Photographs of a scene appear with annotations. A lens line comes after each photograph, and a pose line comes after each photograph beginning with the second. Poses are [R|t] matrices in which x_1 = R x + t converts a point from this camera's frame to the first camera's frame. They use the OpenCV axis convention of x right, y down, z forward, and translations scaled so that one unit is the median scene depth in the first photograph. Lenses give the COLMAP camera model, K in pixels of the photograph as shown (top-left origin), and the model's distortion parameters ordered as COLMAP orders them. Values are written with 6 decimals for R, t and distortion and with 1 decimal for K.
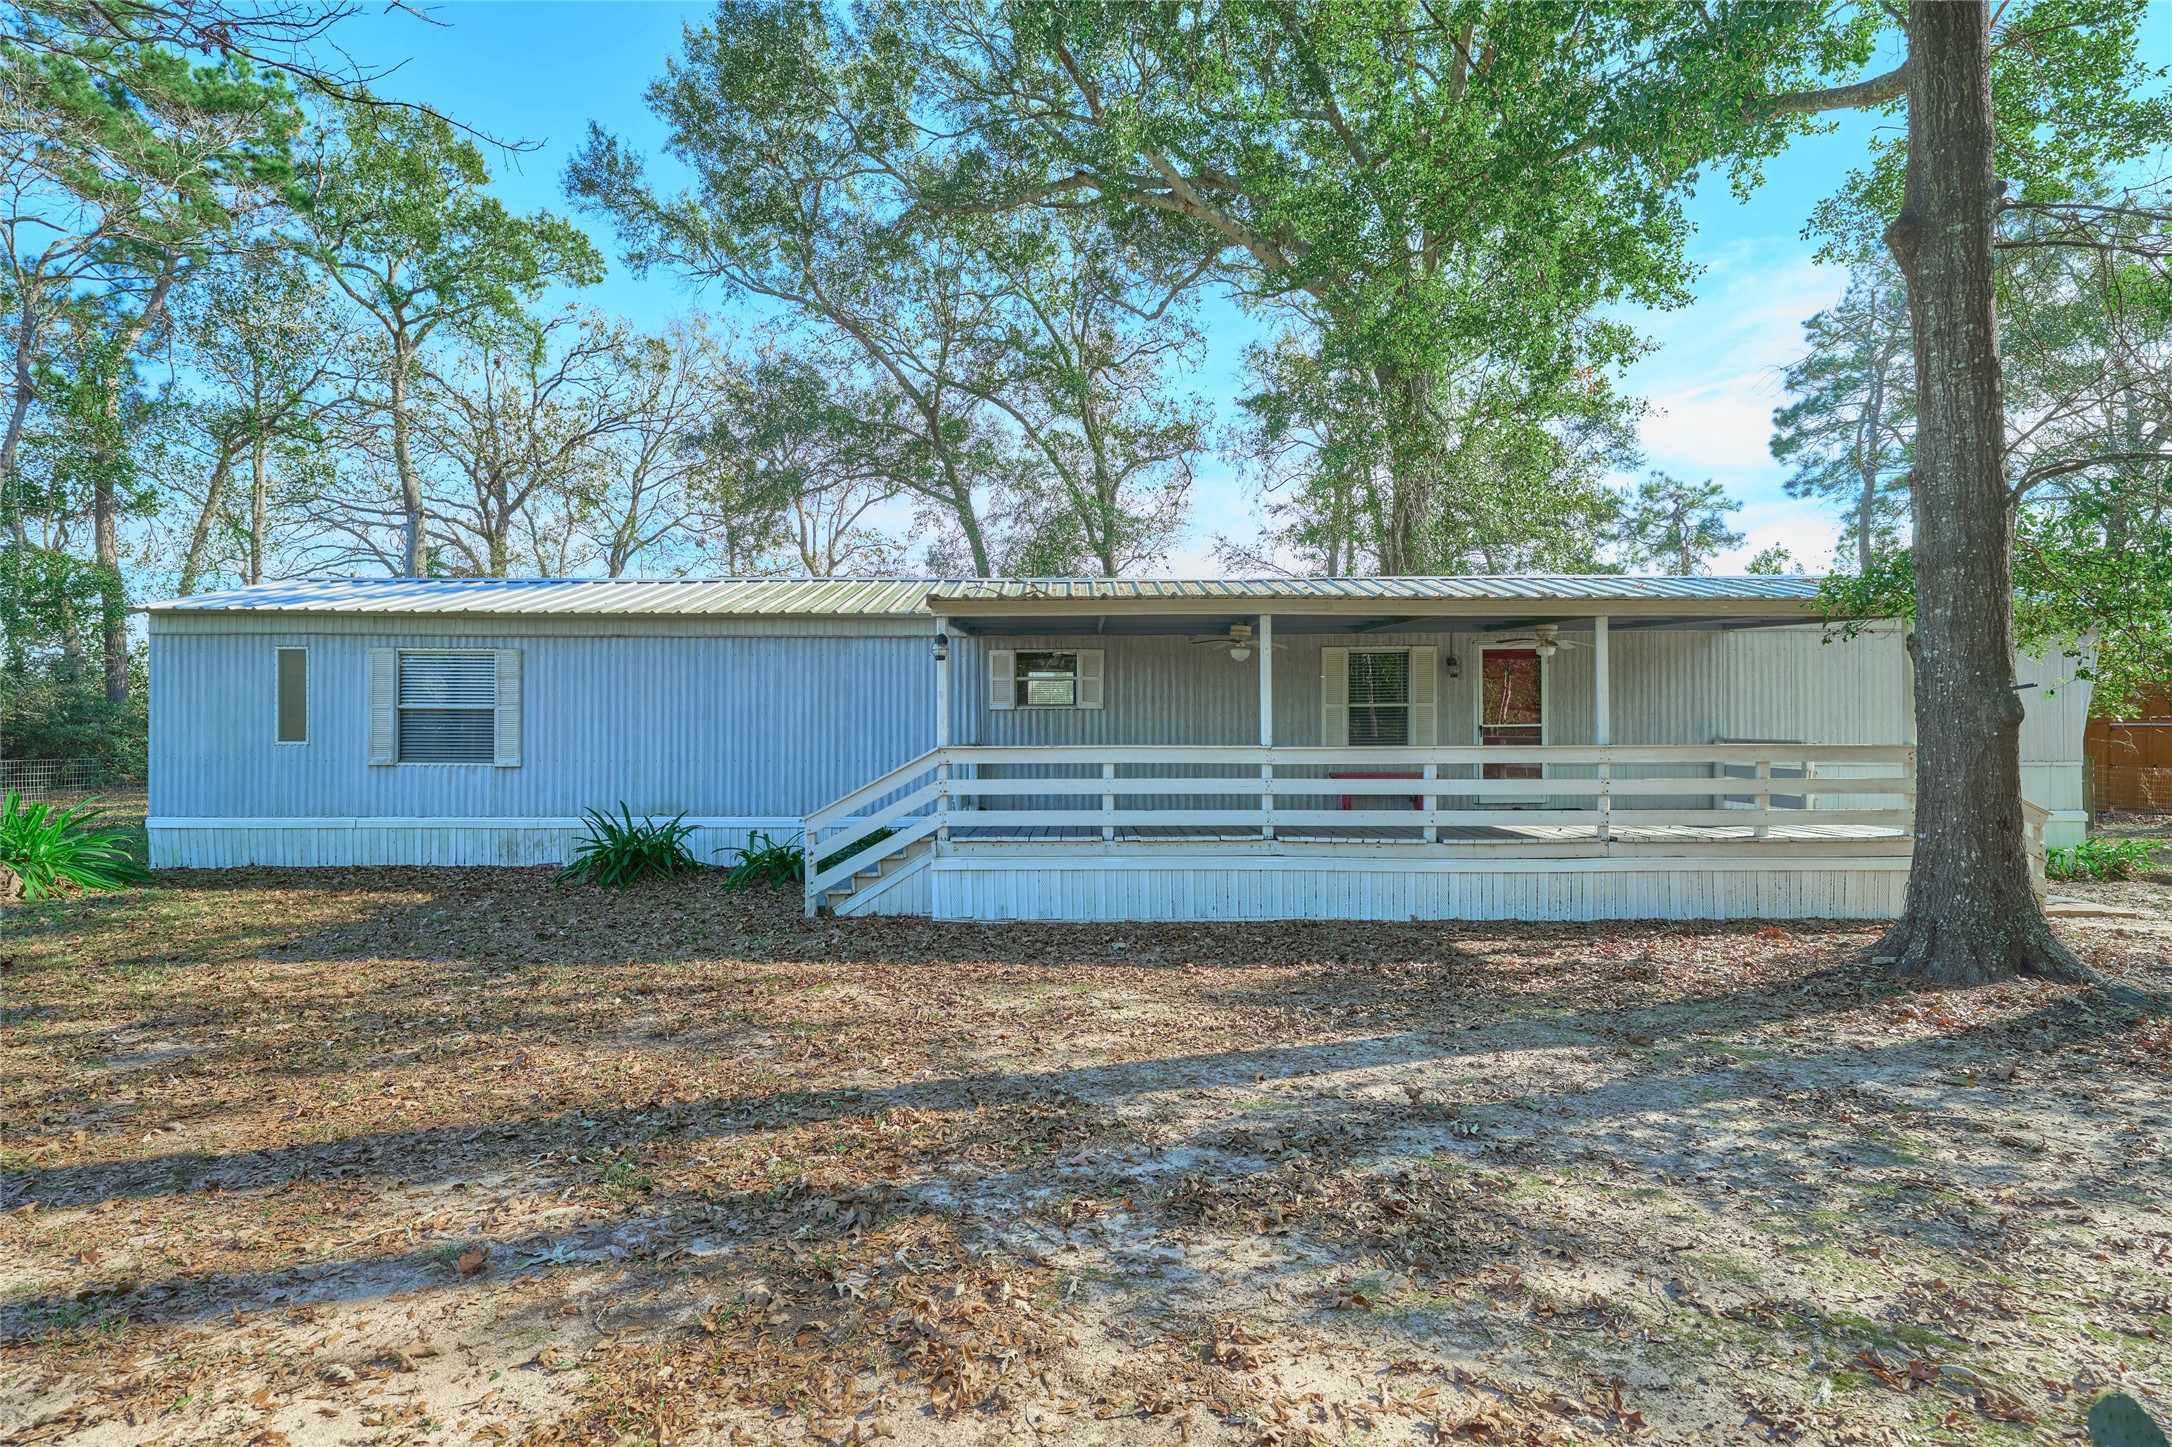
lens RADIAL K [[1041.9, 0, 1086.0], [0, 1041.9, 723.5], [0, 0, 1]] dist [0.001729, 0.000520]
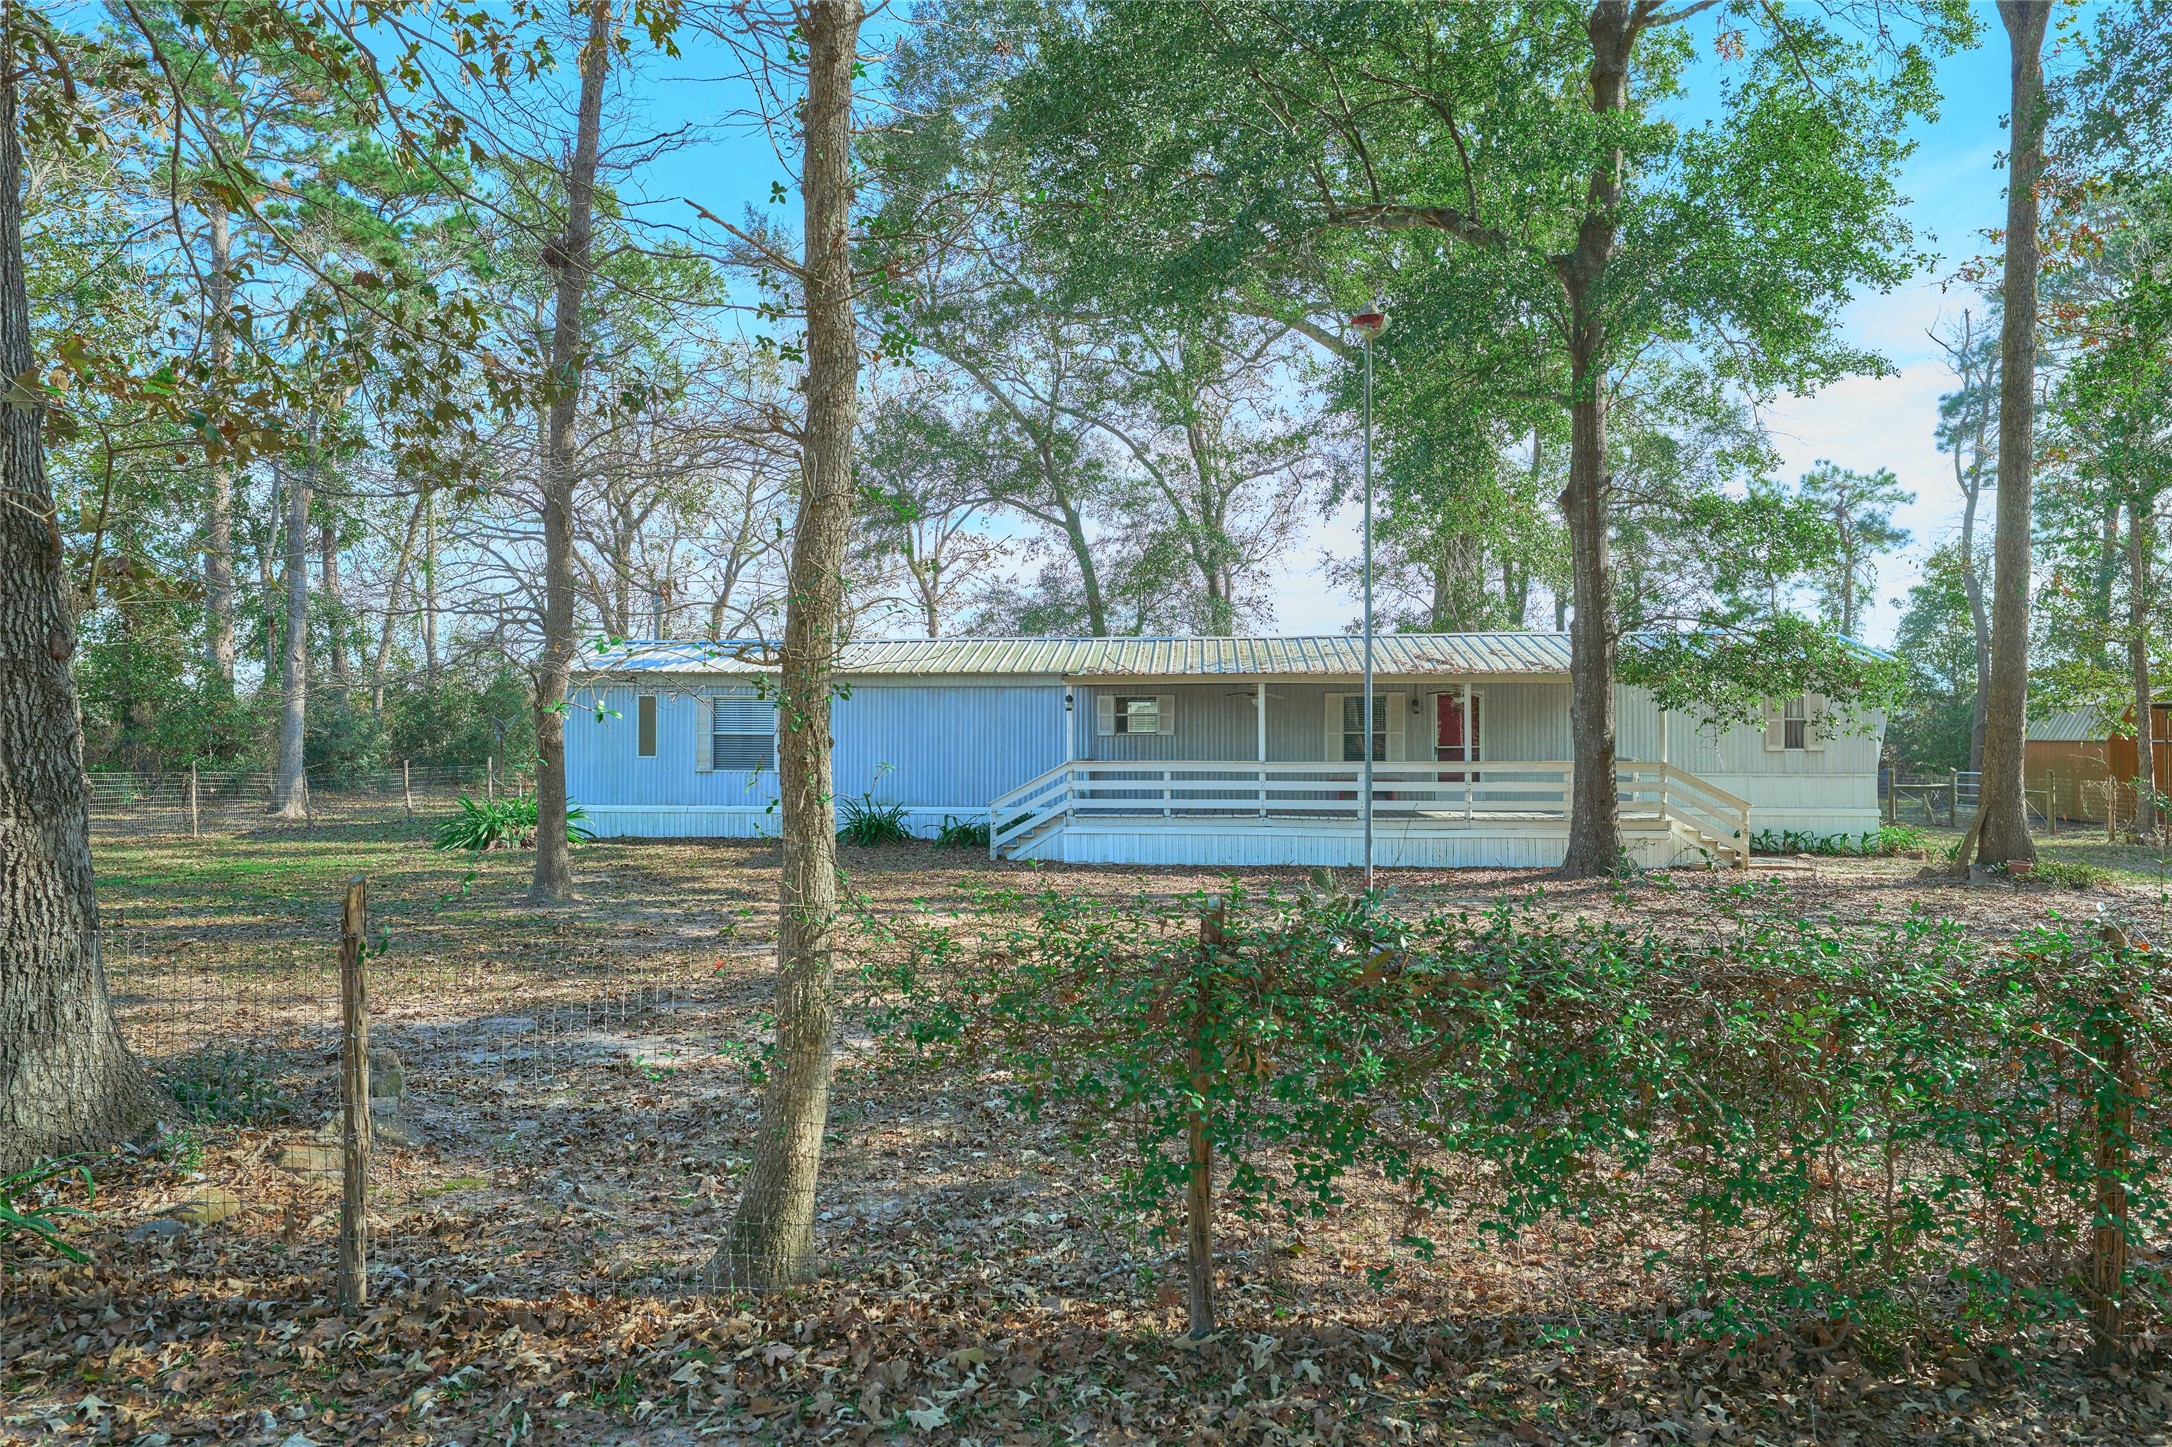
lens RADIAL K [[1454.7, 0, 1086.0], [0, 1454.7, 723.5], [0, 0, 1]] dist [-0.003006, -0.001030]
pose [[0.994784, -0.000205, -0.102000, 0.043508], [0.000218, 1.000000, 0.000122, -0.013187], [0.102000, -0.000144, 0.994784, -0.452335]]
